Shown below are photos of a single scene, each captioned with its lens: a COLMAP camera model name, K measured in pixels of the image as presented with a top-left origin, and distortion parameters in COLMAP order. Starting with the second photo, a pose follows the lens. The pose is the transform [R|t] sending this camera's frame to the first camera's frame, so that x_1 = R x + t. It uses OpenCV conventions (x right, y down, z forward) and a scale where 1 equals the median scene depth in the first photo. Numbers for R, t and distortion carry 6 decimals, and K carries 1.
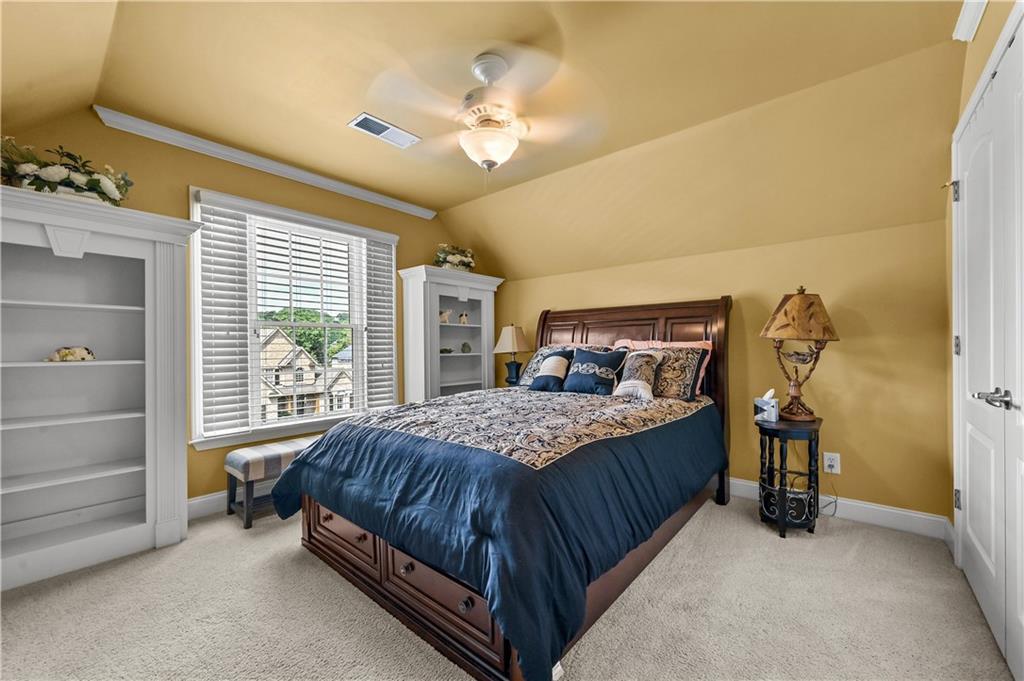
lens RADIAL K [[408.3, 0, 507.6], [0, 408.3, 346.5], [0, 0, 1]] dist [0.000911, -0.000122]
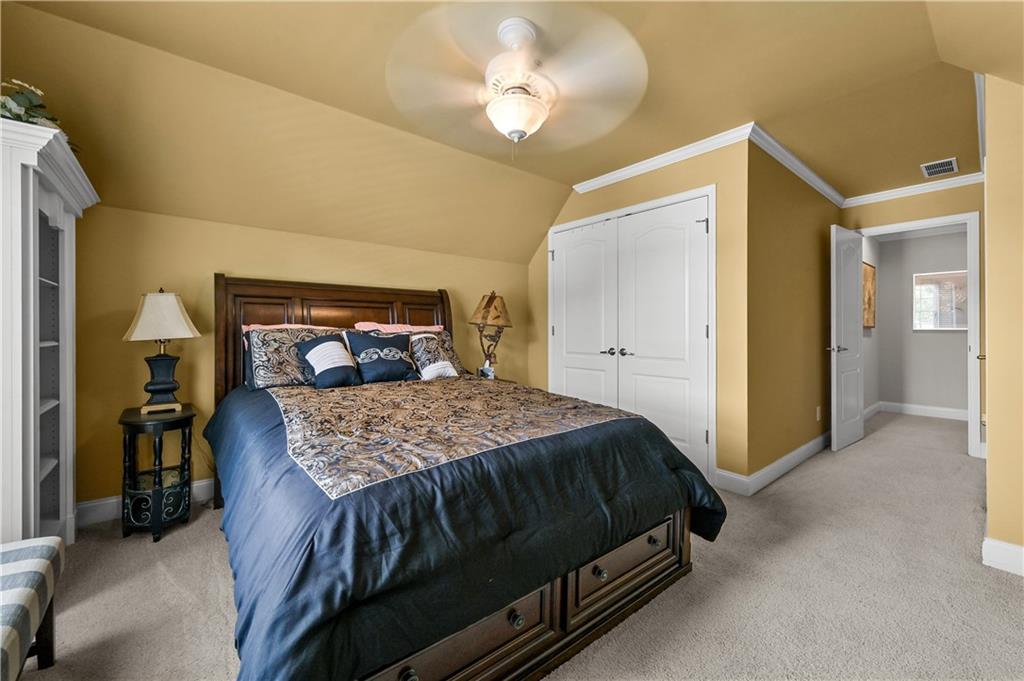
lens RADIAL K [[408.3, 0, 507.6], [0, 408.3, 346.5], [0, 0, 1]] dist [0.000911, -0.000122]
pose [[0.181455, -0.030031, 0.982941, -0.618983], [-0.001918, 0.999521, 0.030891, 0.009255], [-0.983397, -0.007490, 0.181310, 0.556082]]
